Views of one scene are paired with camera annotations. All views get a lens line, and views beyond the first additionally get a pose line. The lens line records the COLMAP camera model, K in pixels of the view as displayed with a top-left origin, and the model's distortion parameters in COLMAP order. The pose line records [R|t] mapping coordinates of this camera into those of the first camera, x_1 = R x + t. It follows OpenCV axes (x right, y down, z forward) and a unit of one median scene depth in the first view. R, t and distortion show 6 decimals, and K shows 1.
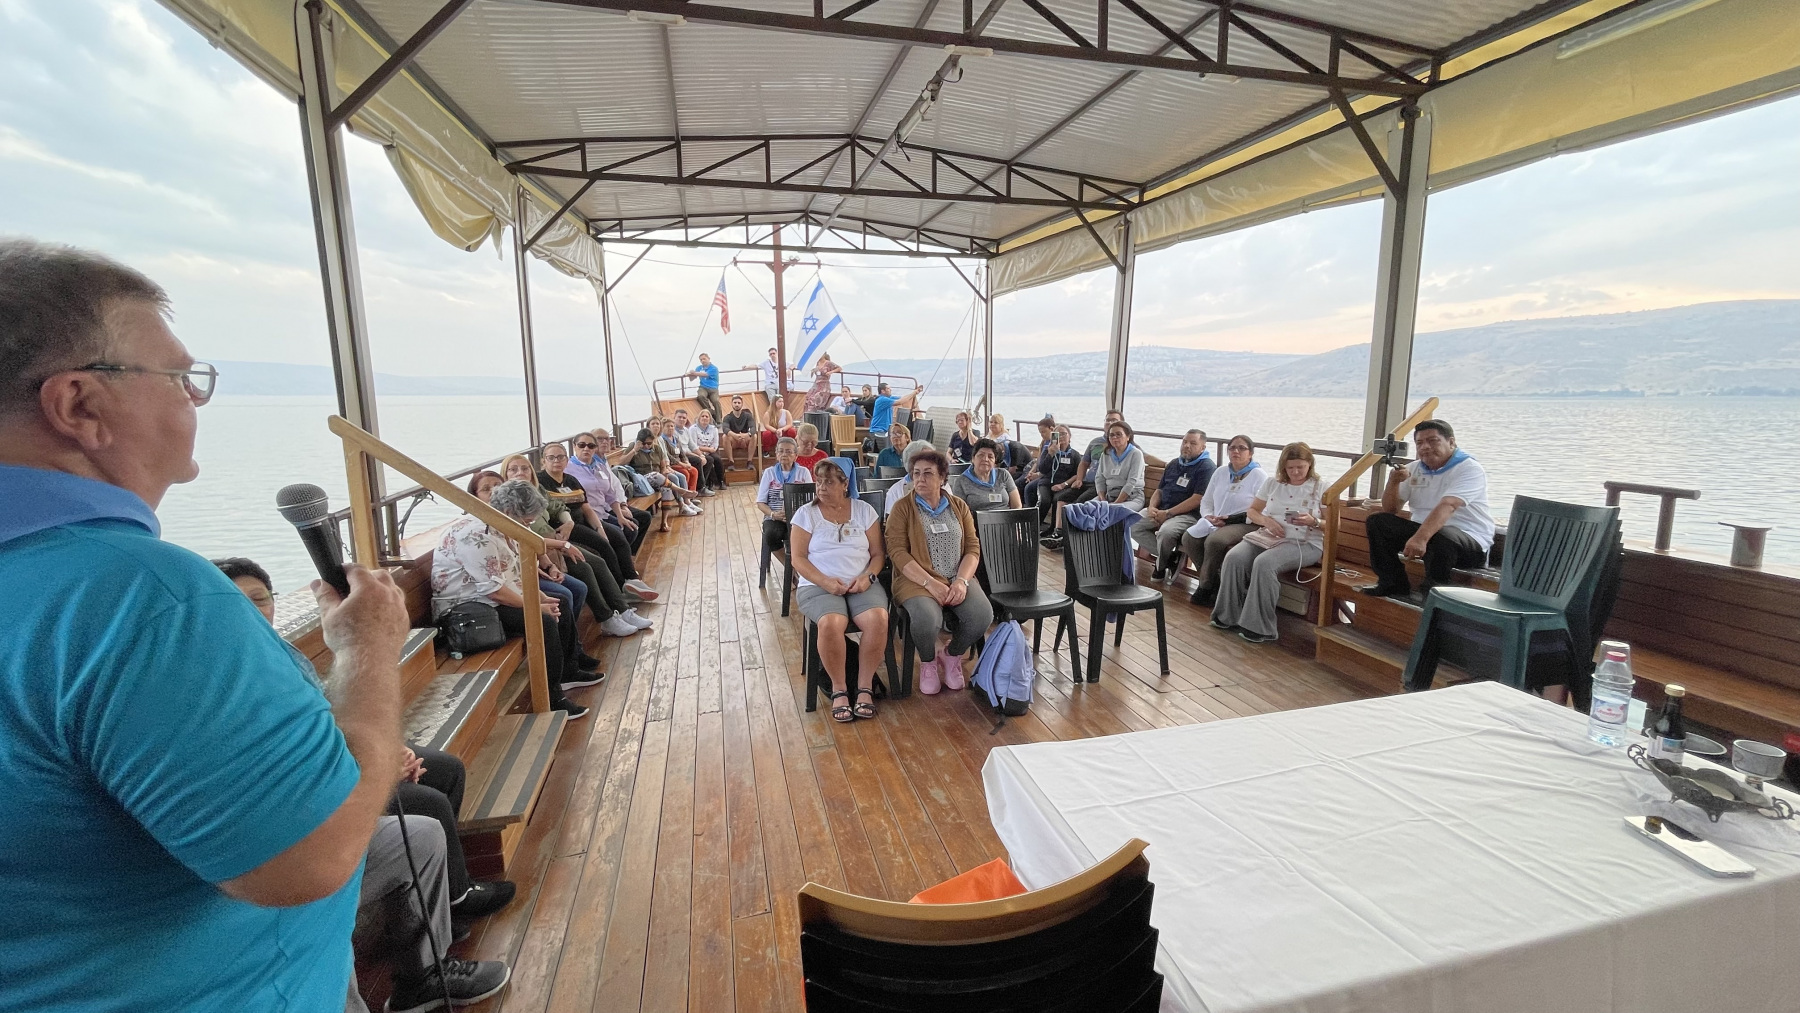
lens RADIAL K [[731.6, 0, 902.5], [0, 731.6, 495.6], [0, 0, 1]] dist [-0.001641, 0.000695]
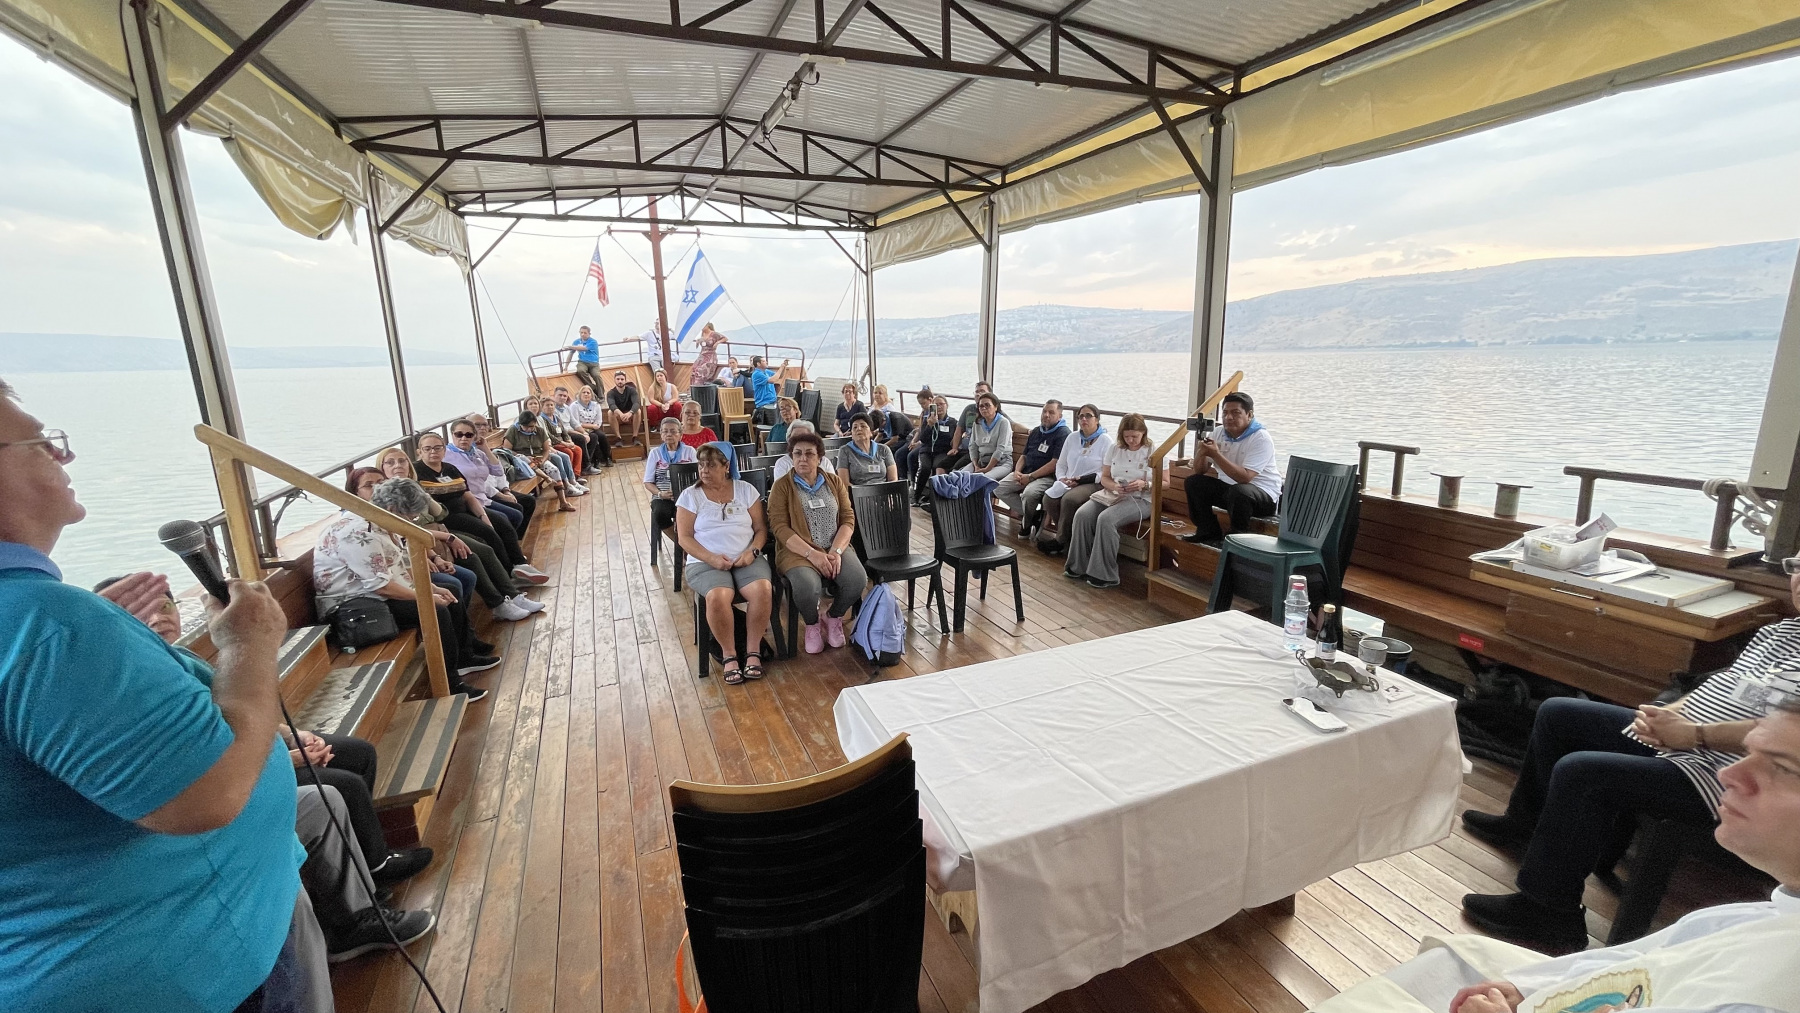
lens RADIAL K [[731.6, 0, 902.0], [0, 731.6, 495.5], [0, 0, 1]] dist [-0.001641, 0.000695]
pose [[0.989910, -0.045111, 0.134326, 0.028482], [0.038197, 0.997831, 0.053612, -0.019632], [-0.136454, -0.047940, 0.989486, -0.093802]]
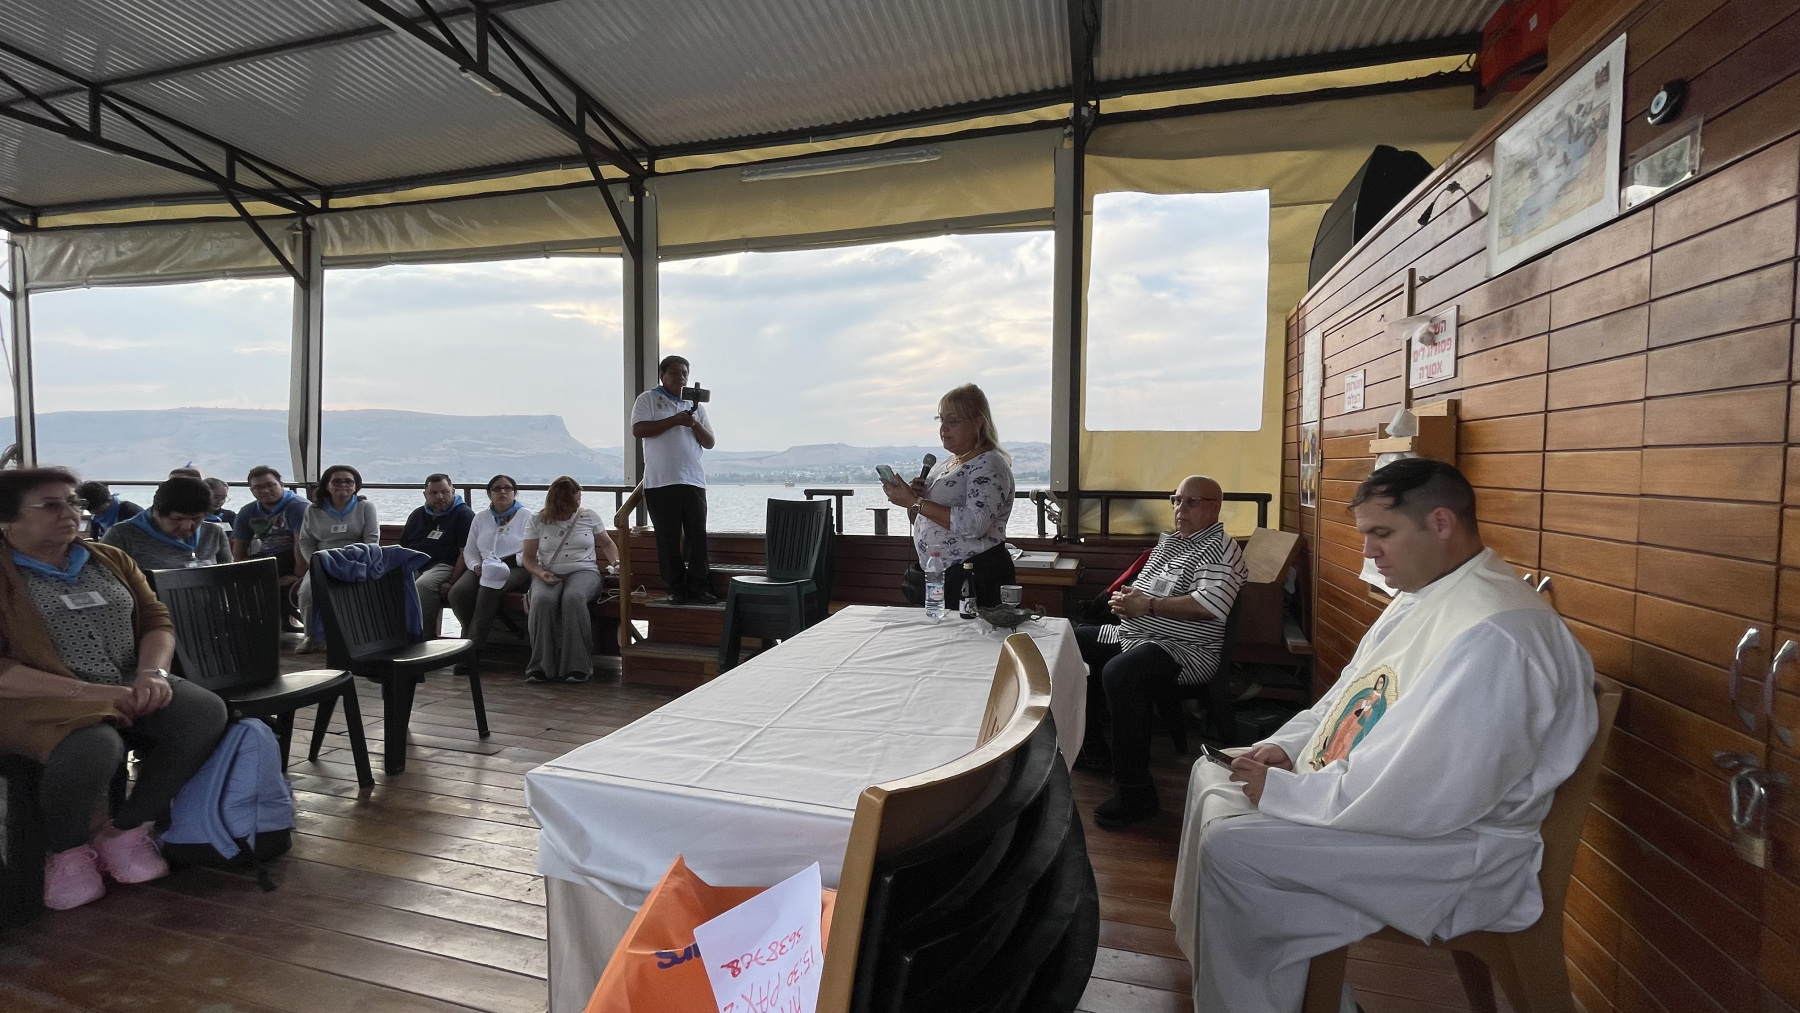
lens RADIAL K [[731.6, 0, 899.1], [0, 731.6, 496.8], [0, 0, 1]] dist [-0.001641, 0.000695]
pose [[0.503264, -0.023736, 0.863806, -0.115788], [0.123911, 0.991275, -0.044953, 0.065017], [-0.855202, 0.129659, 0.501814, 0.129451]]
